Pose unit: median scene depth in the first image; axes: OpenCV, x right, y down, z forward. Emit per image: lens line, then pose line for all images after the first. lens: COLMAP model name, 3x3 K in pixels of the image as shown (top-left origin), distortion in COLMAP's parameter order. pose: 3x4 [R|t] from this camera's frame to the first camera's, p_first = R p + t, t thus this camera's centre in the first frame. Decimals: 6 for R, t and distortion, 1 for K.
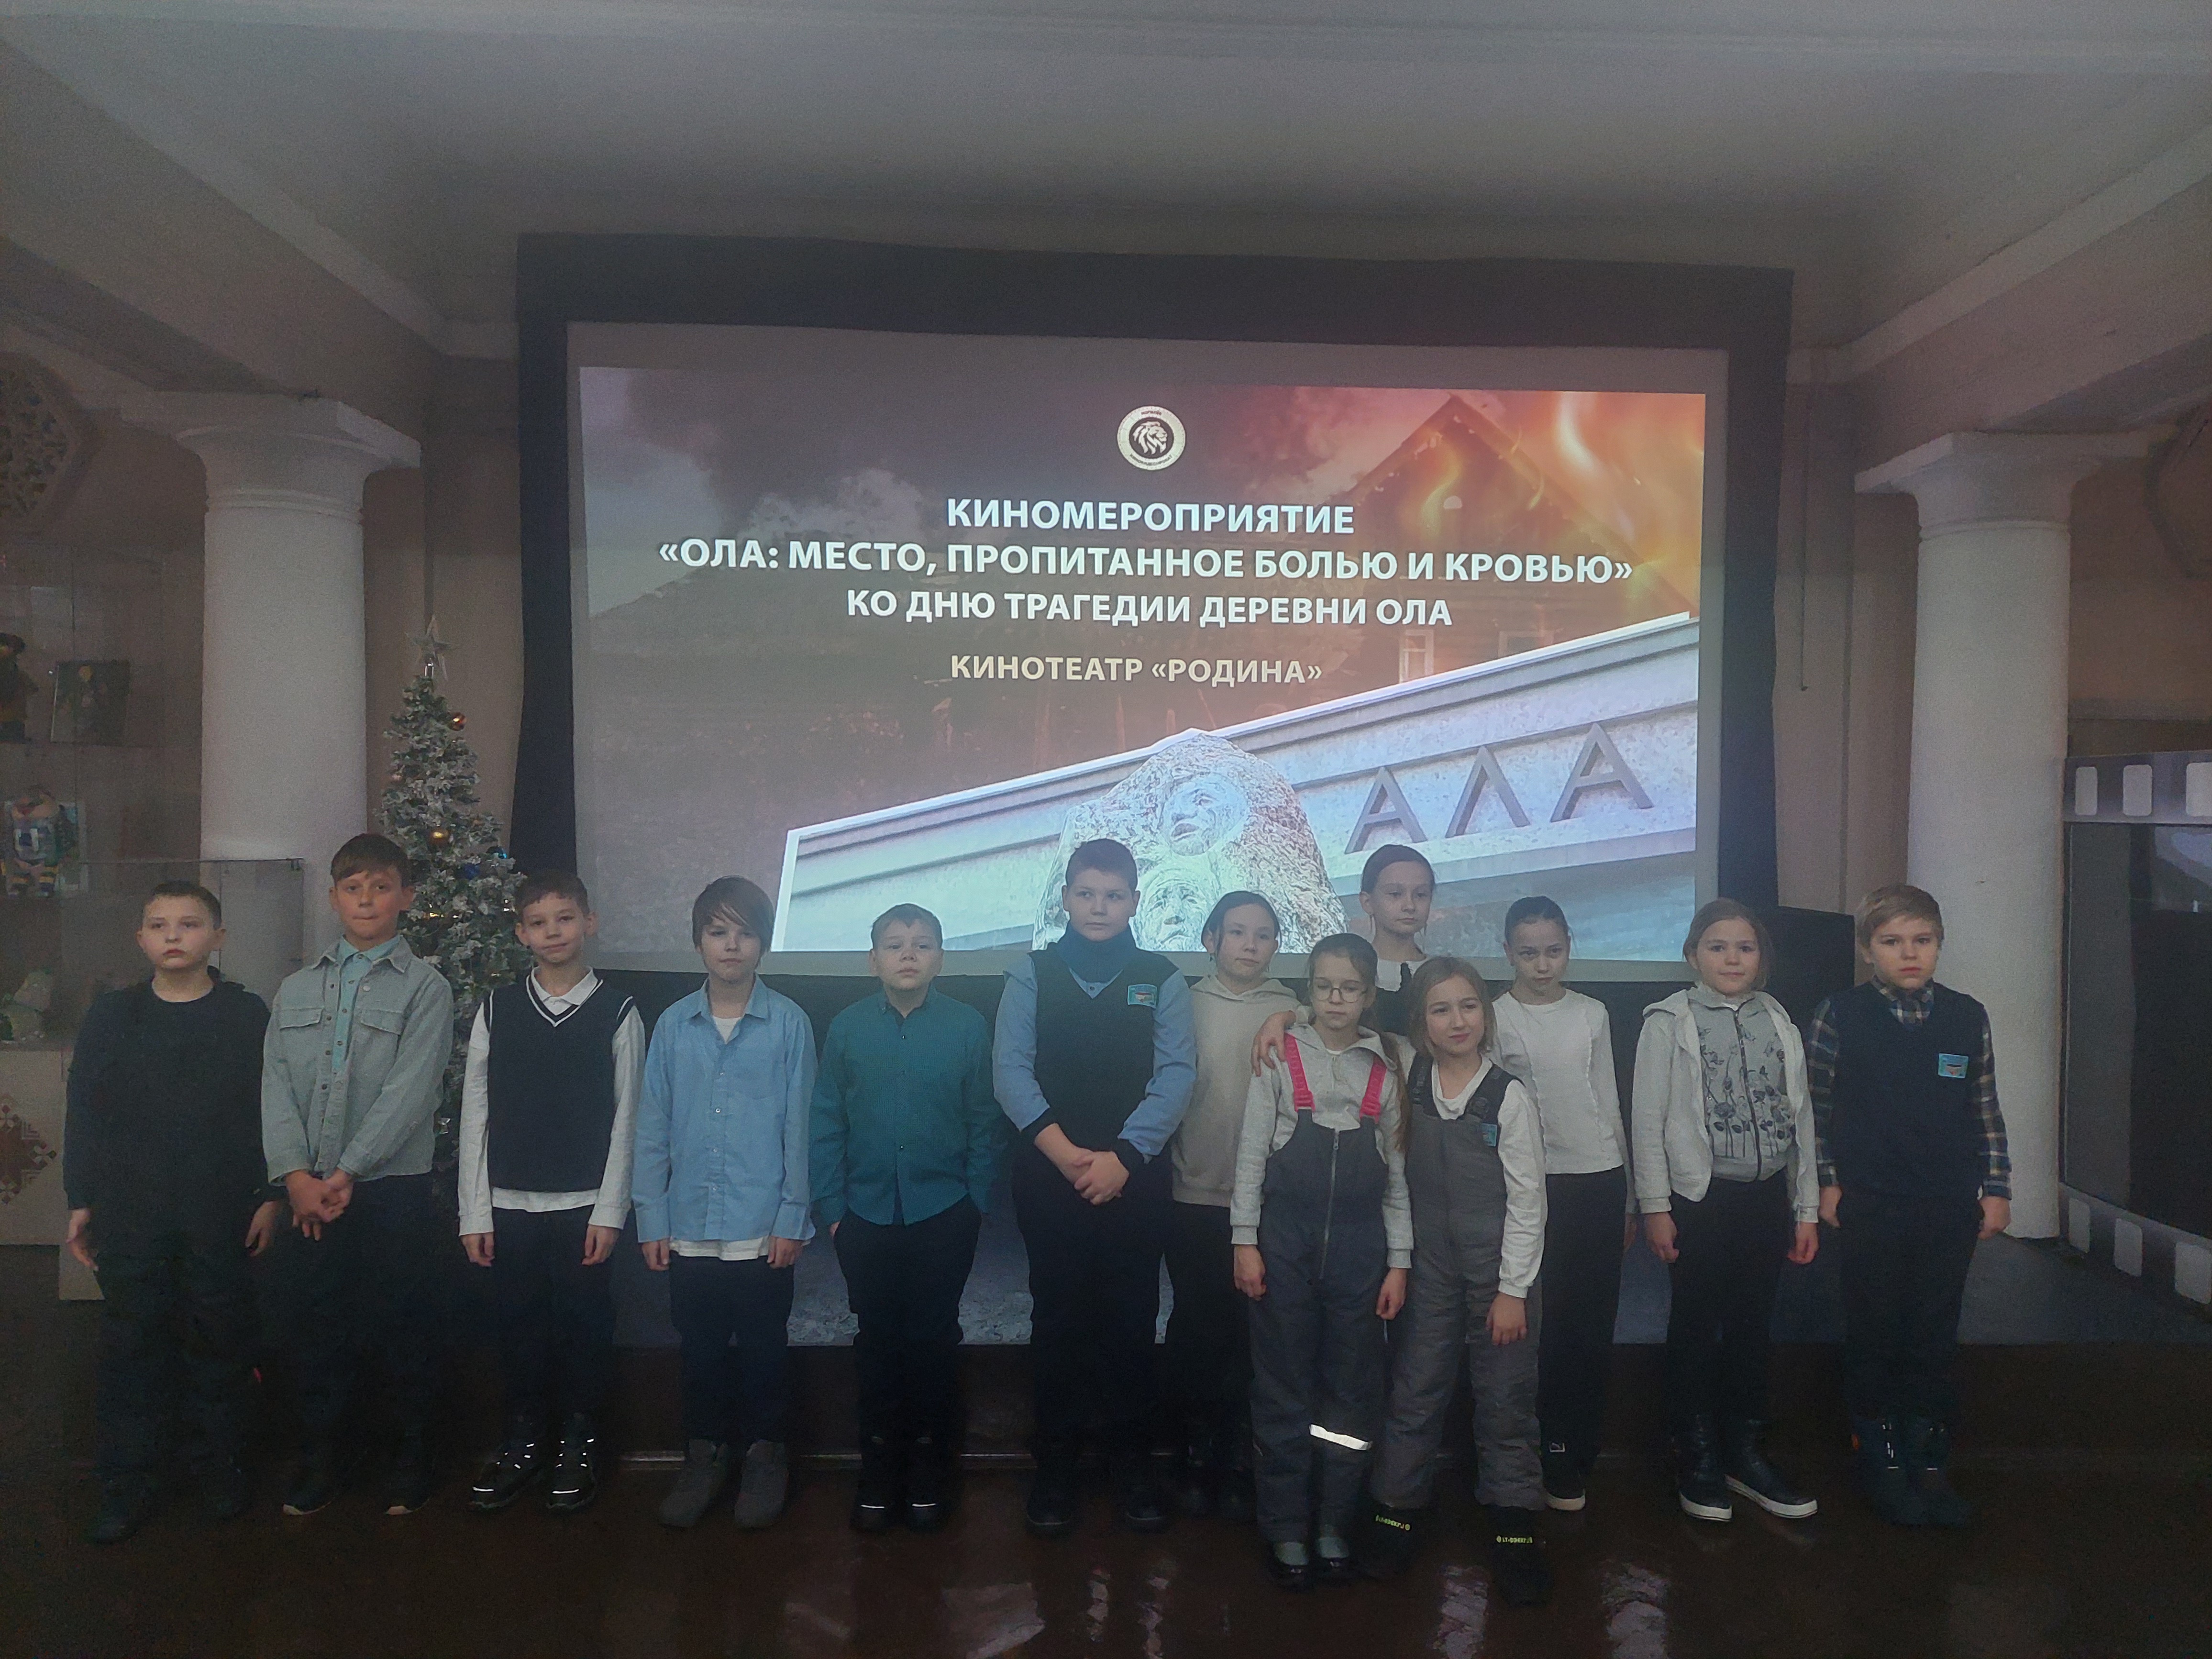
lens RADIAL K [[1584.9, 0, 1106.0], [0, 1584.9, 829.5], [0, 0, 1]] dist [0.046355, 0.001905]
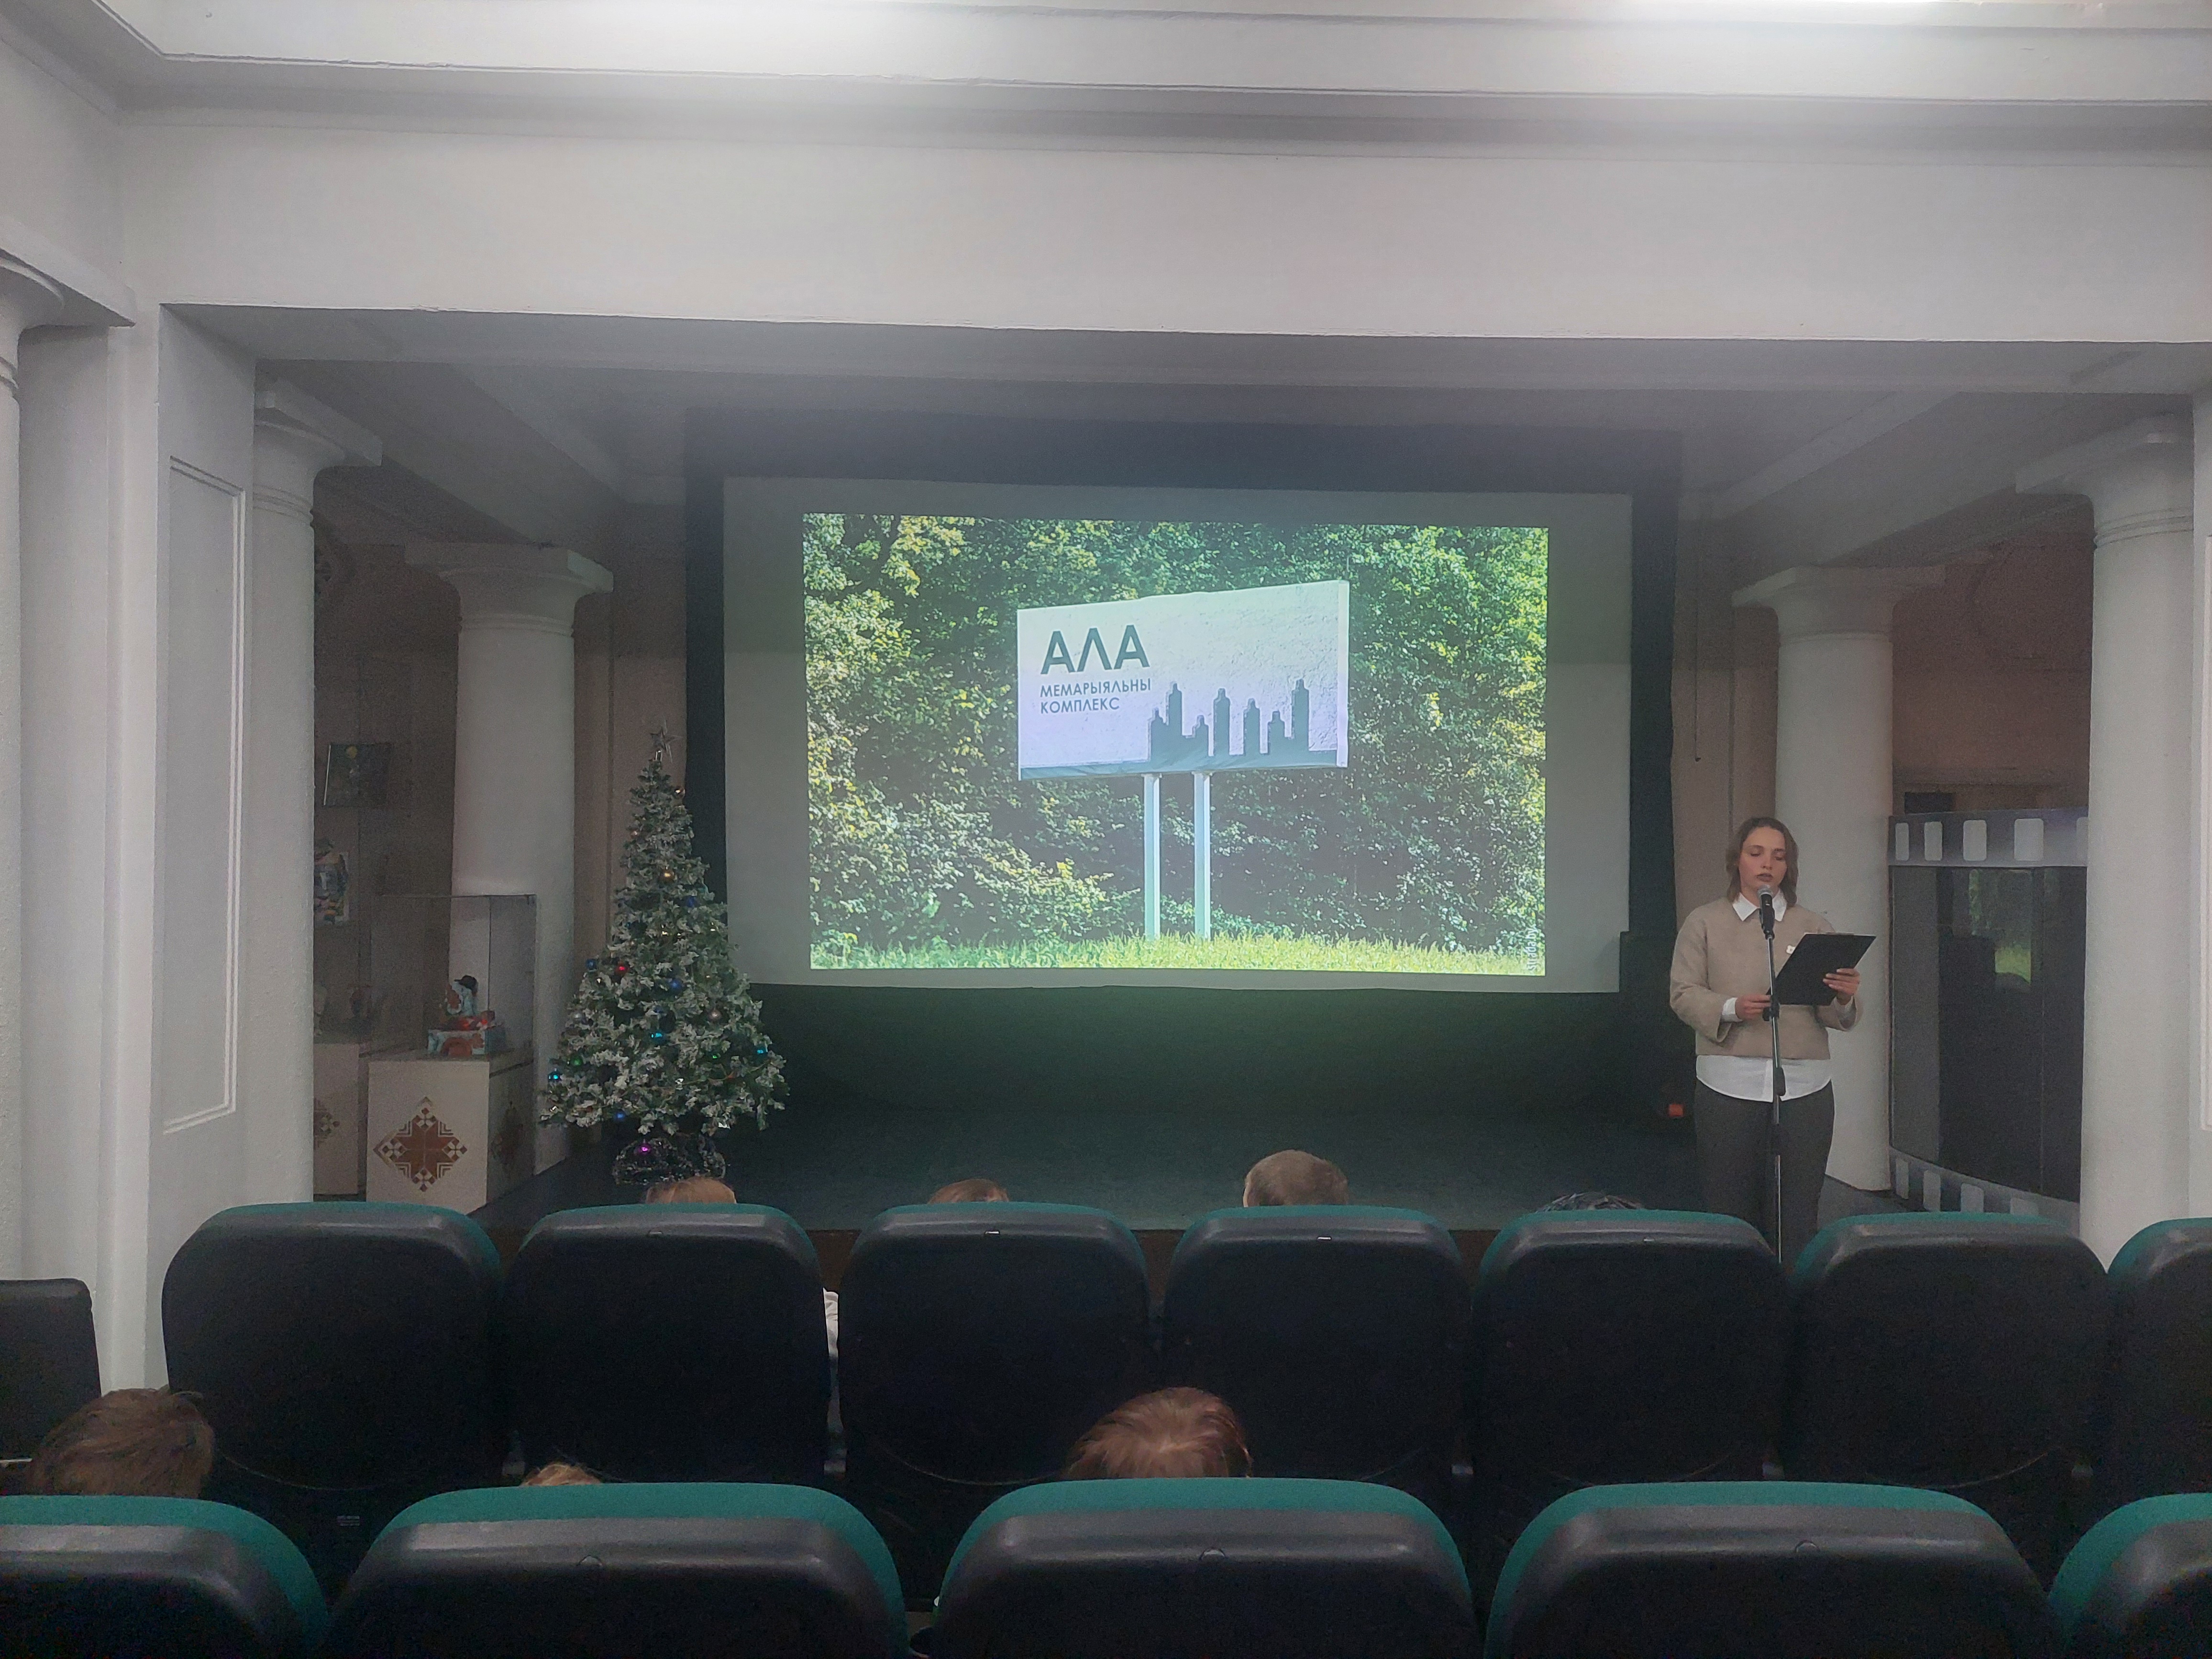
lens RADIAL K [[1584.9, 0, 1106.0], [0, 1584.9, 829.5], [0, 0, 1]] dist [0.046355, 0.001905]
pose [[0.999994, -0.000592, -0.003339, -0.027598], [0.000493, 0.999568, -0.029381, 0.003626], [0.003355, 0.029379, 0.999563, -0.295604]]
